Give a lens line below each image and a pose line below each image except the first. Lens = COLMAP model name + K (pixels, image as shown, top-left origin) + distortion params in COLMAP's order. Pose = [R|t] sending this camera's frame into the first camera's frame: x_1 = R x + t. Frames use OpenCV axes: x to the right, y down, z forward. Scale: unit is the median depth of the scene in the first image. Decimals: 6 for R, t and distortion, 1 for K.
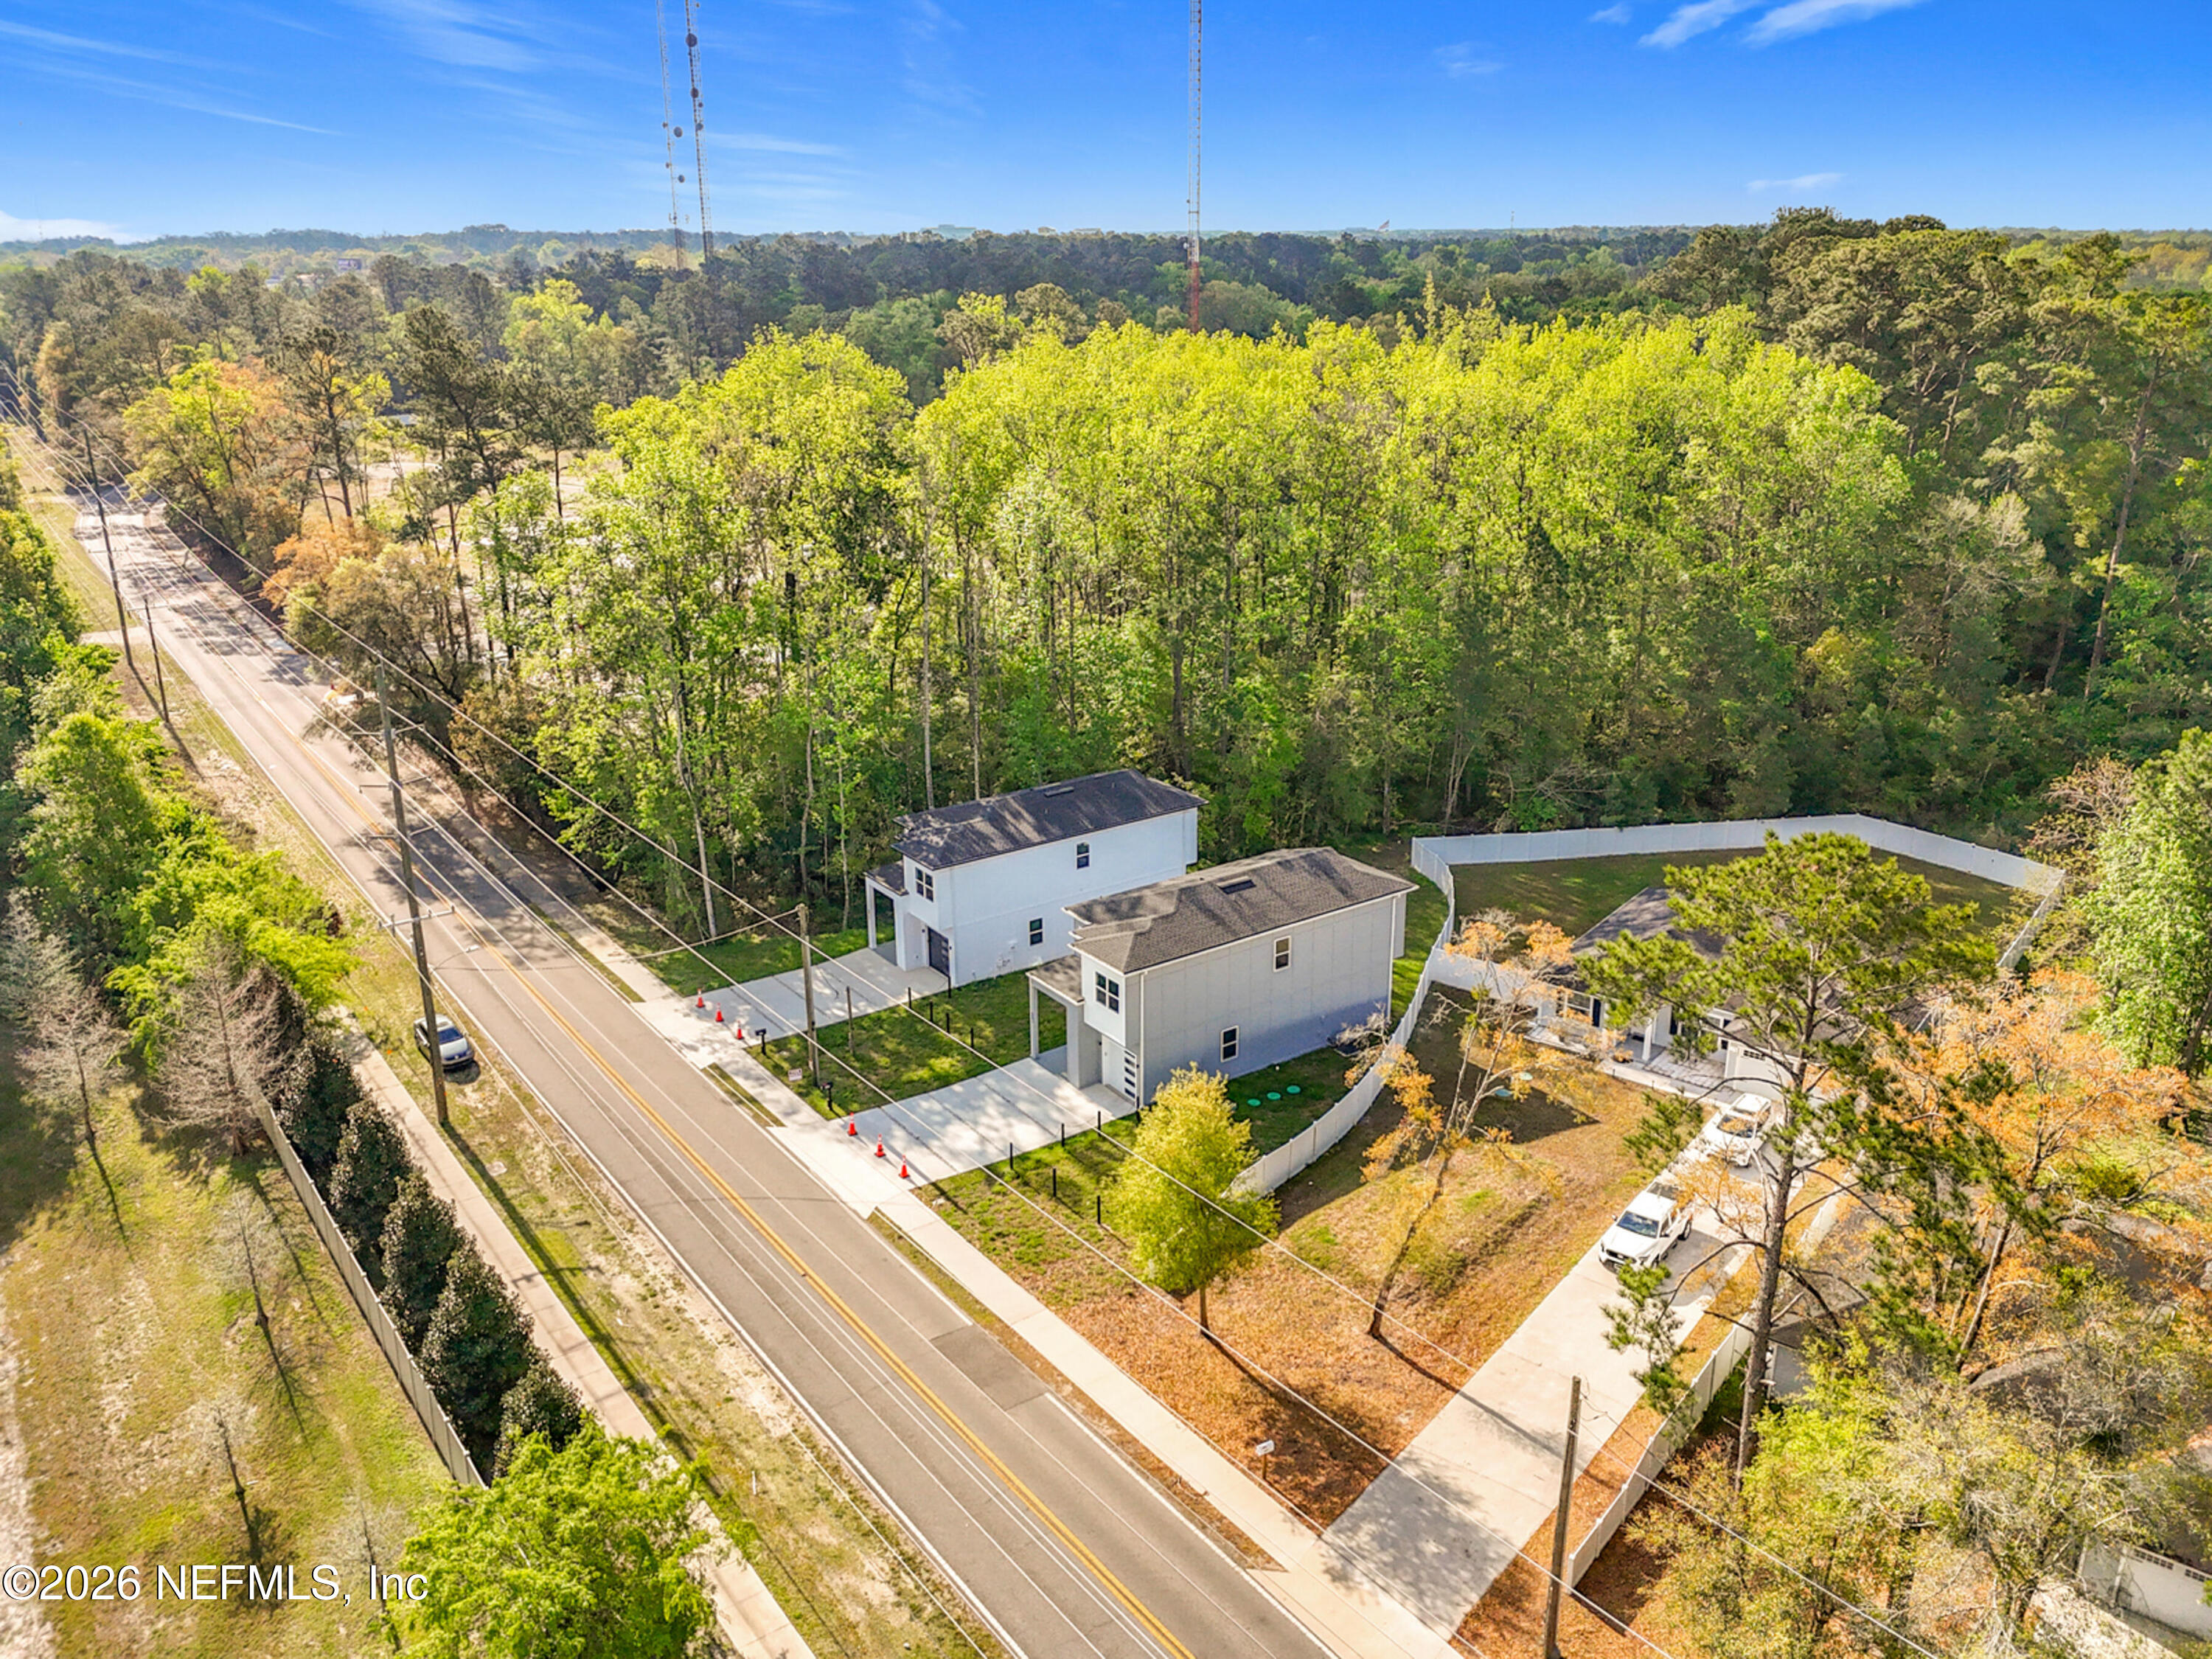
lens RADIAL K [[1680.5, 0, 1090.4], [0, 1680.5, 785.2], [0, 0, 1]] dist [0.087334, -0.010512]
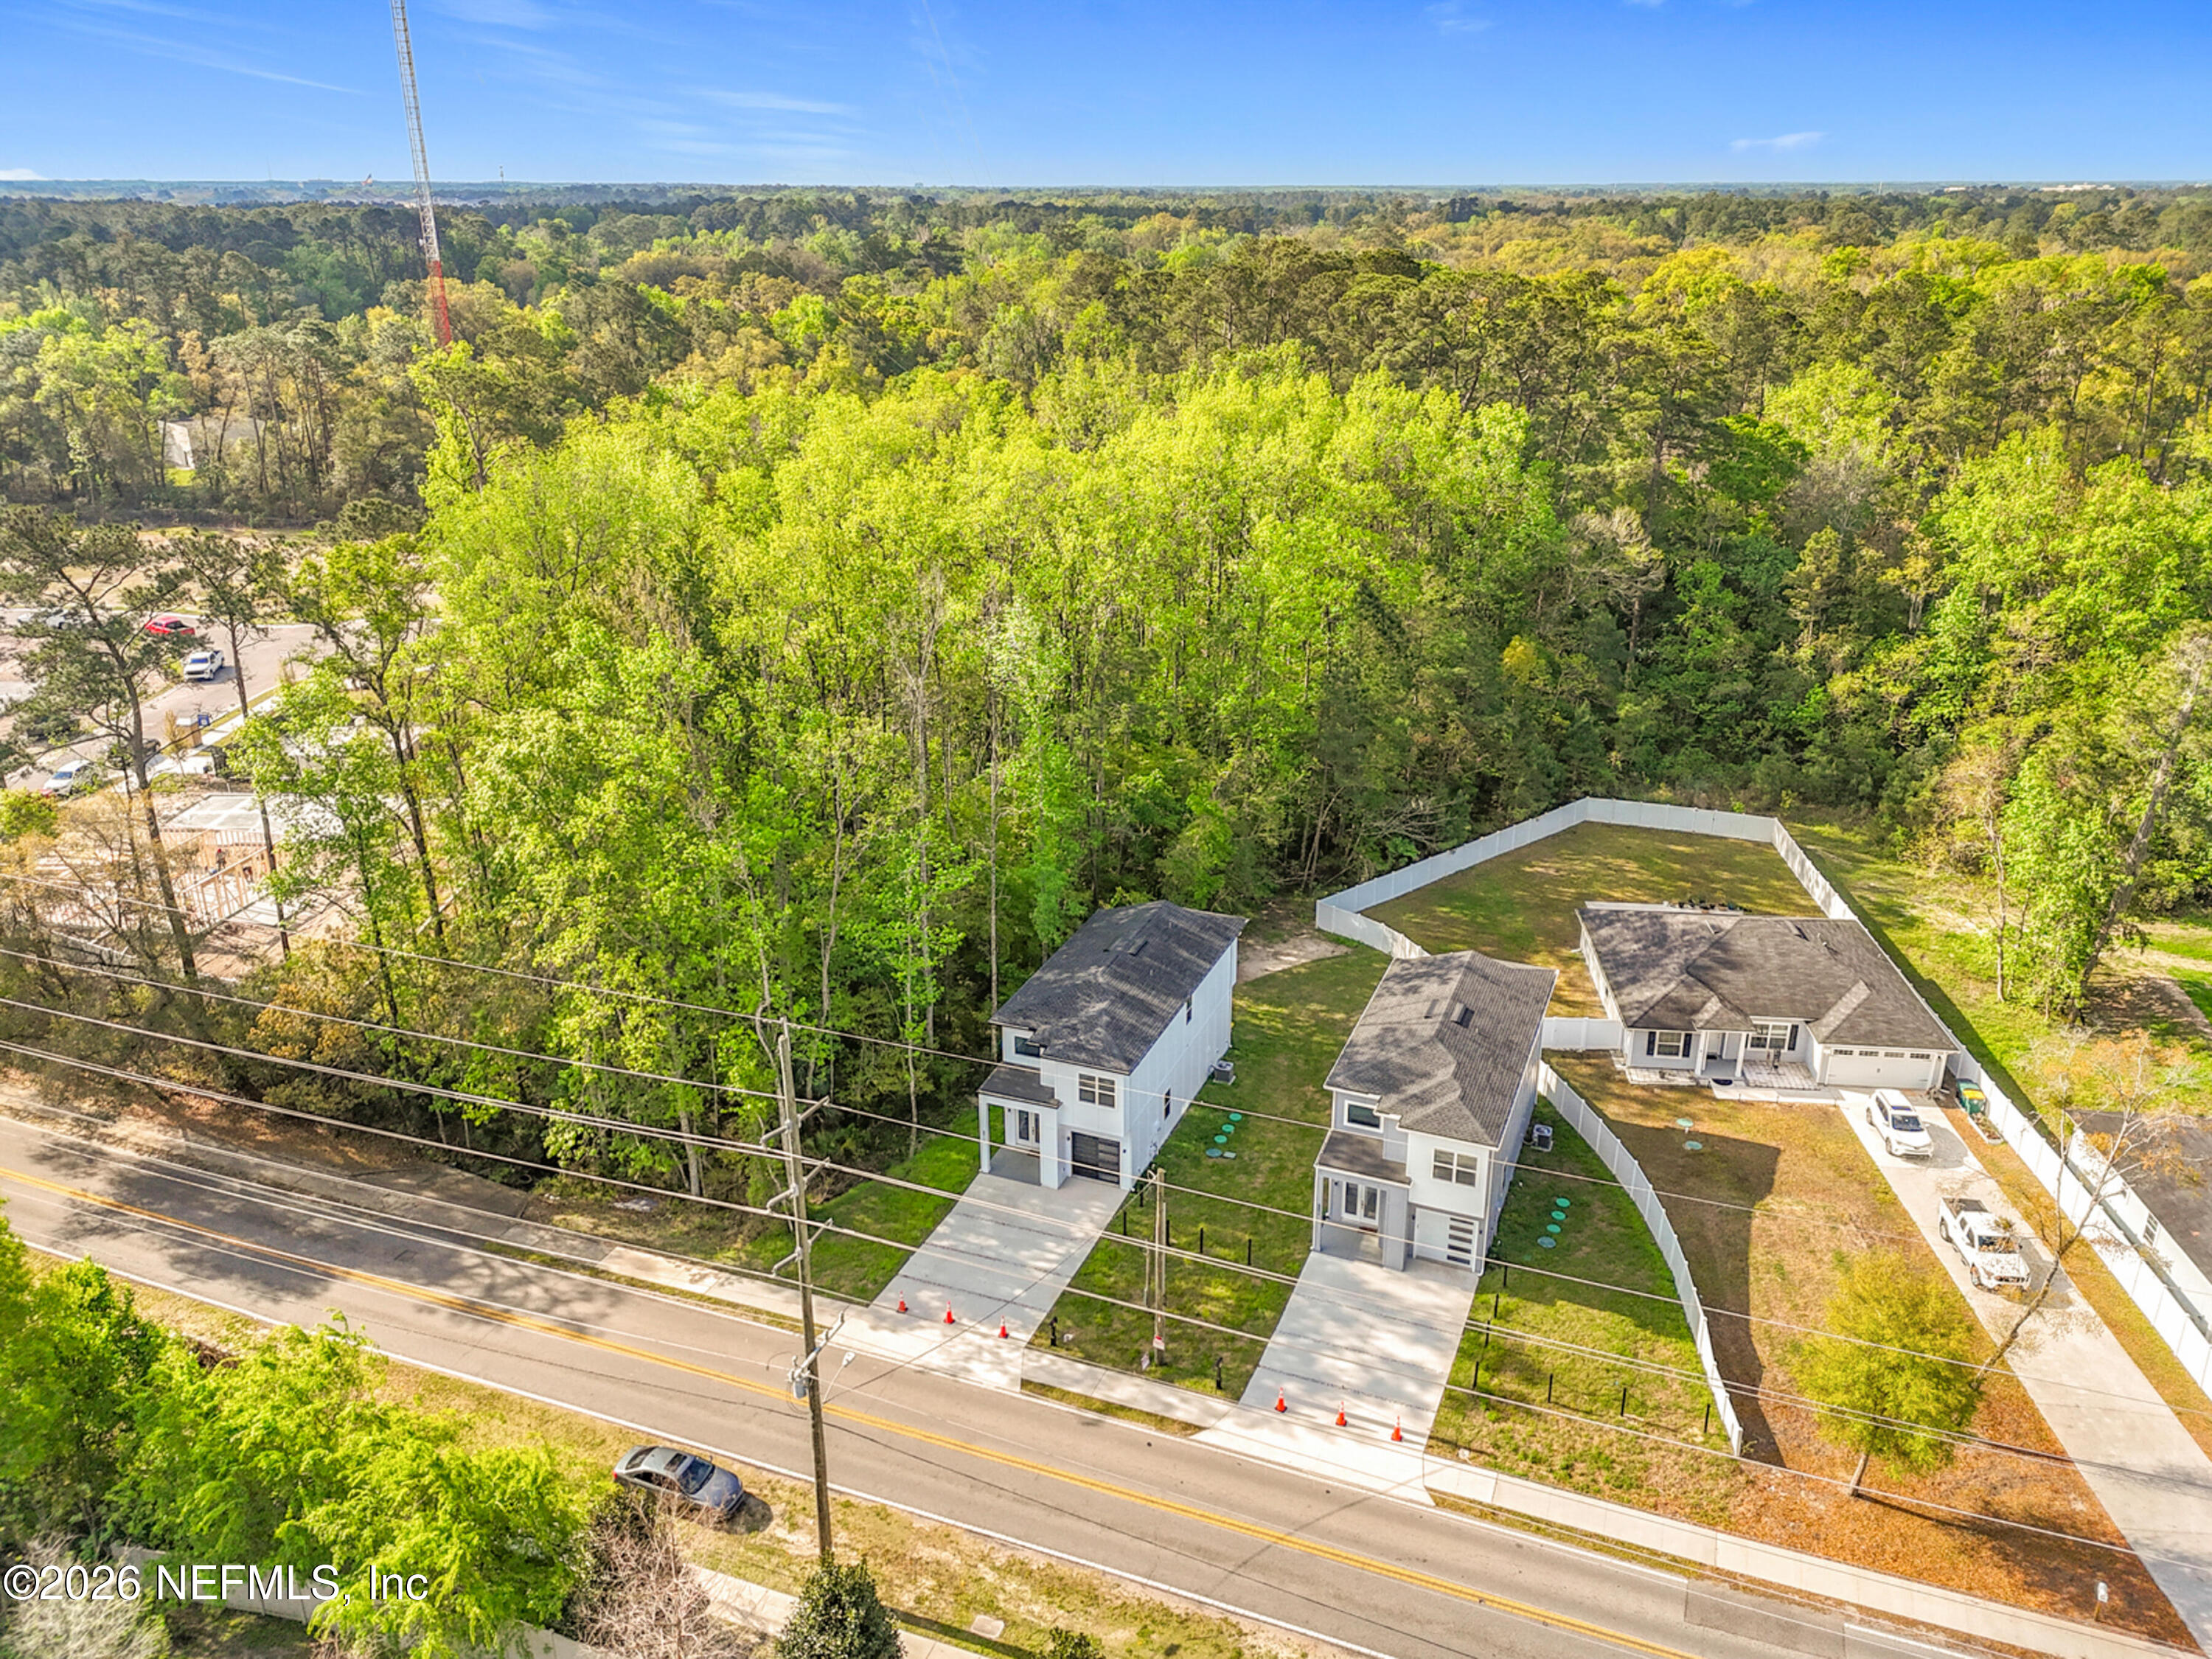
lens RADIAL K [[1680.5, 0, 1090.4], [0, 1680.5, 785.2], [0, 0, 1]] dist [0.087334, -0.010512]
pose [[0.846027, -0.177078, 0.502874, -0.498903], [0.161698, 0.984027, 0.074469, -0.158554], [-0.508028, 0.018311, 0.861146, 0.232050]]
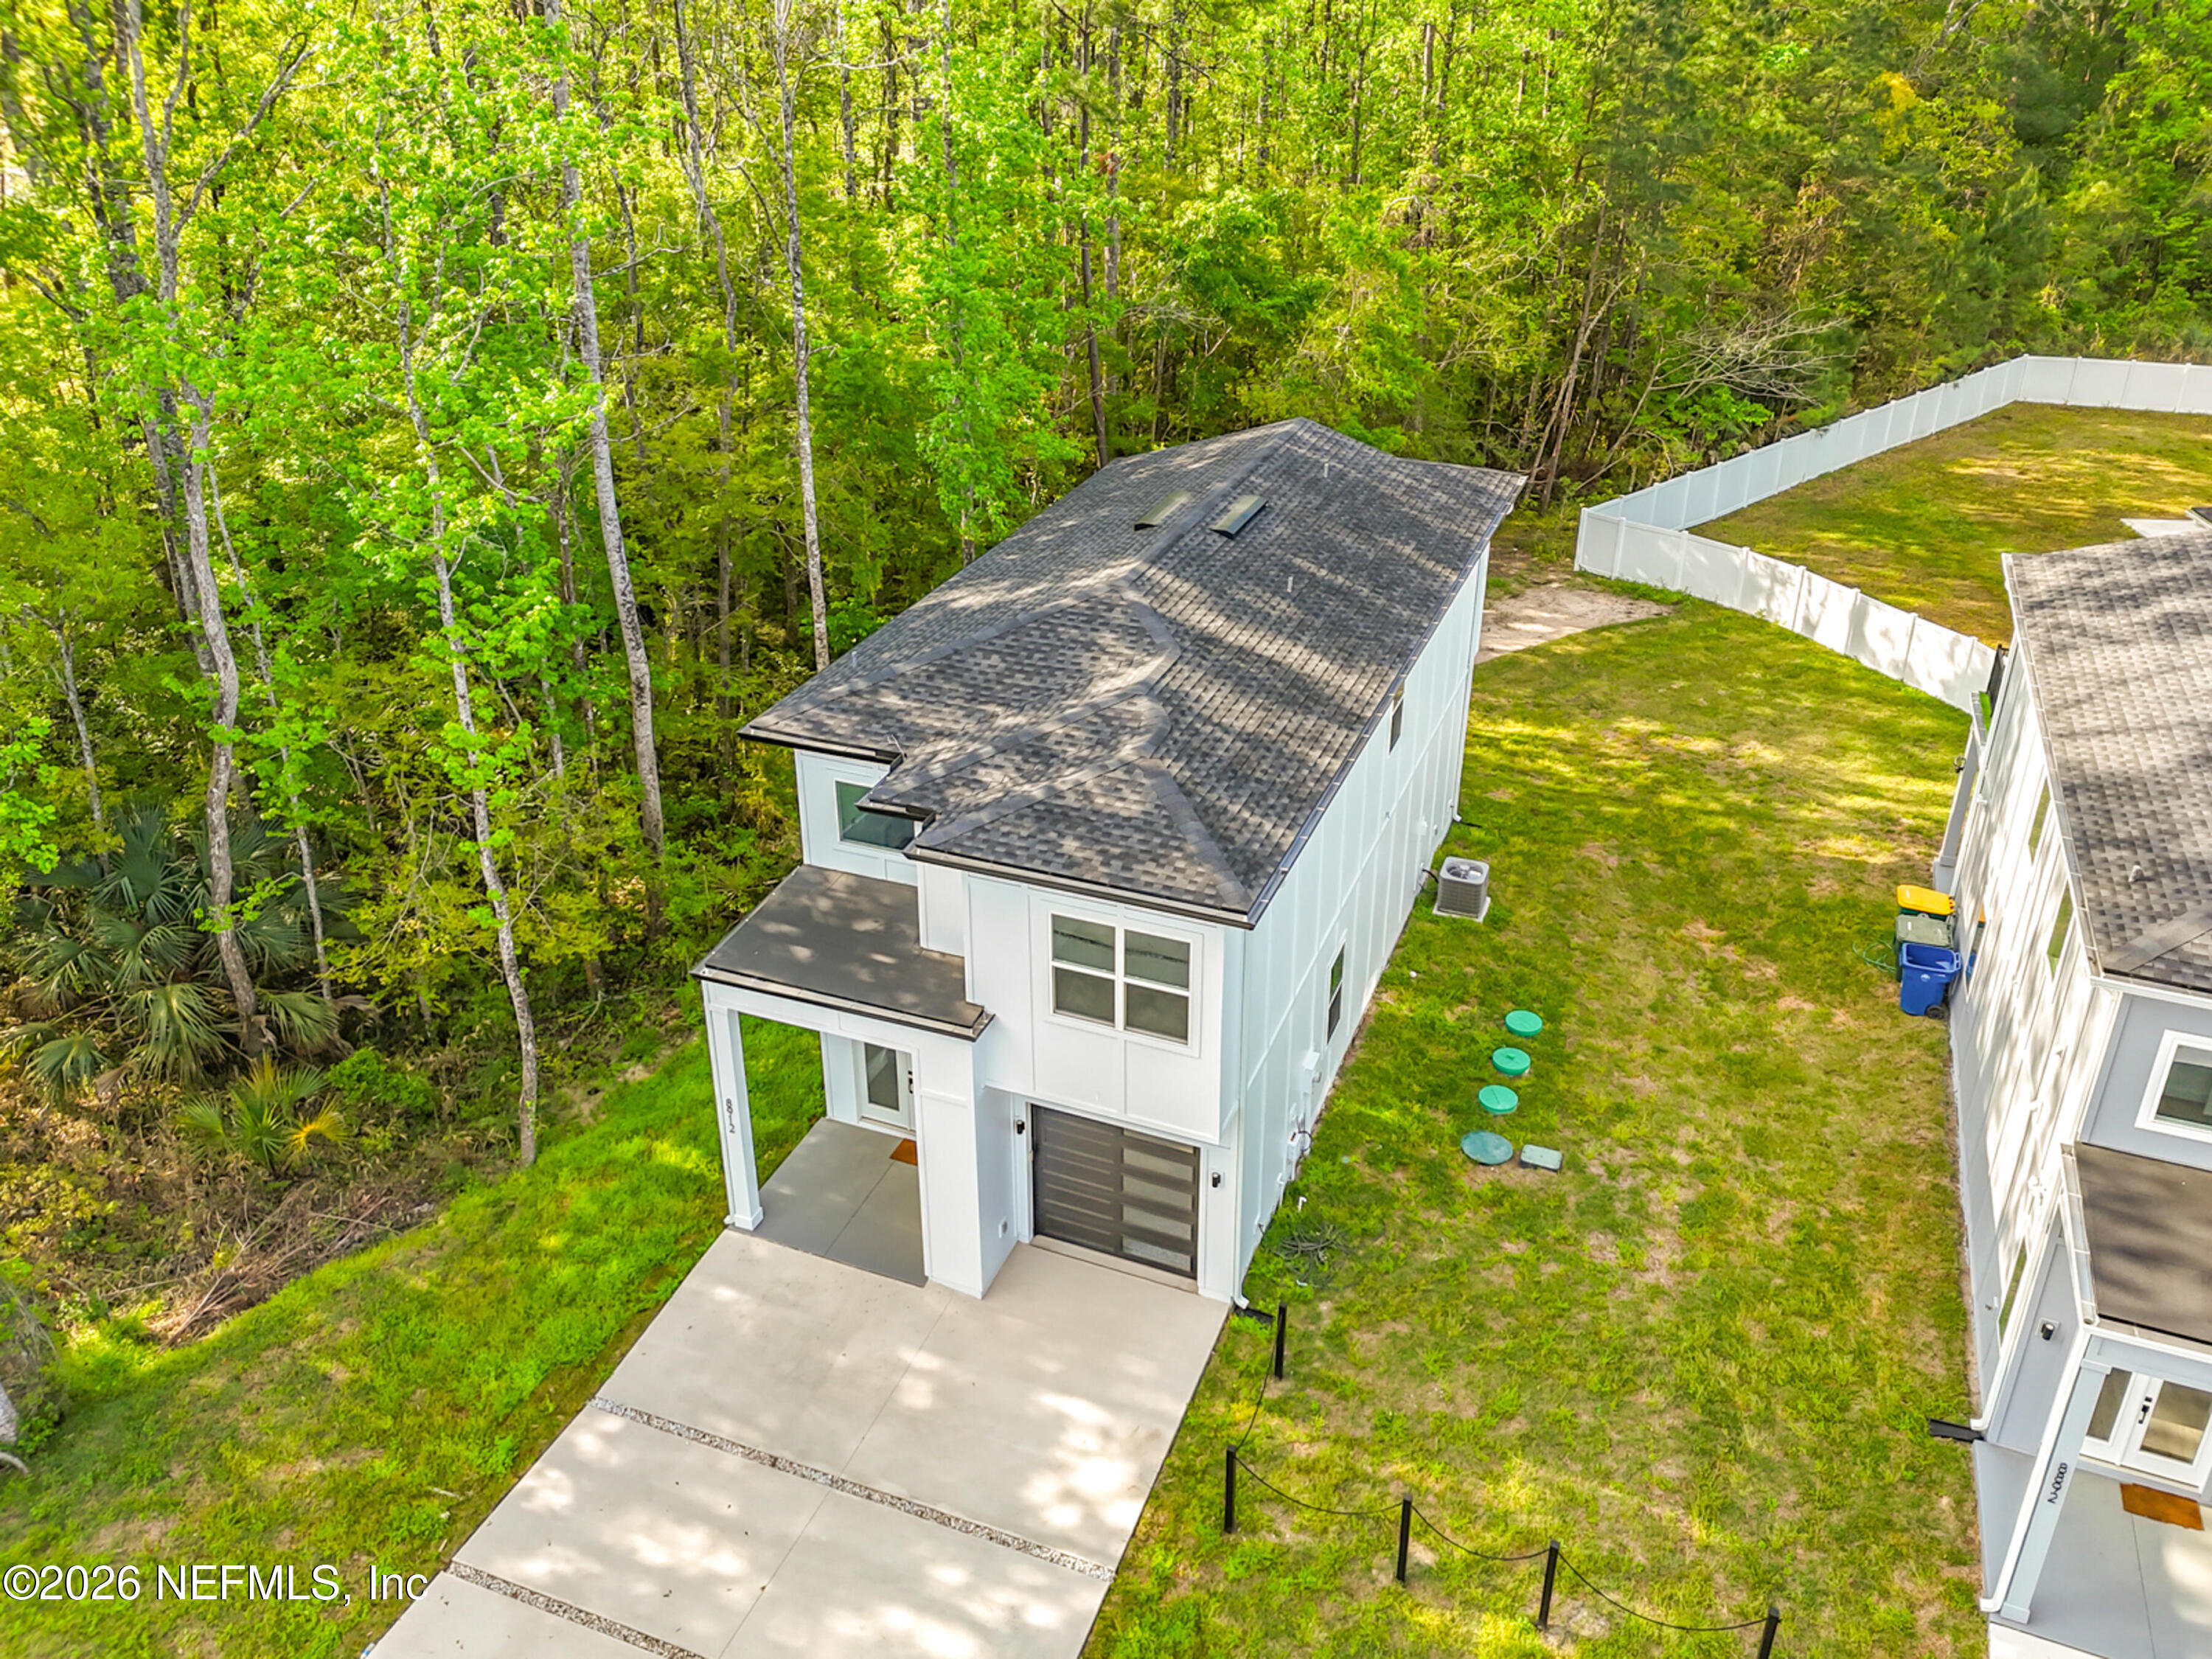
lens RADIAL K [[1680.5, 0, 1090.4], [0, 1680.5, 785.2], [0, 0, 1]] dist [0.087334, -0.010512]
pose [[0.845168, -0.242877, 0.476131, -0.199977], [0.164869, 0.965822, 0.200017, -0.013629], [-0.508438, -0.090549, 0.856325, 0.777440]]
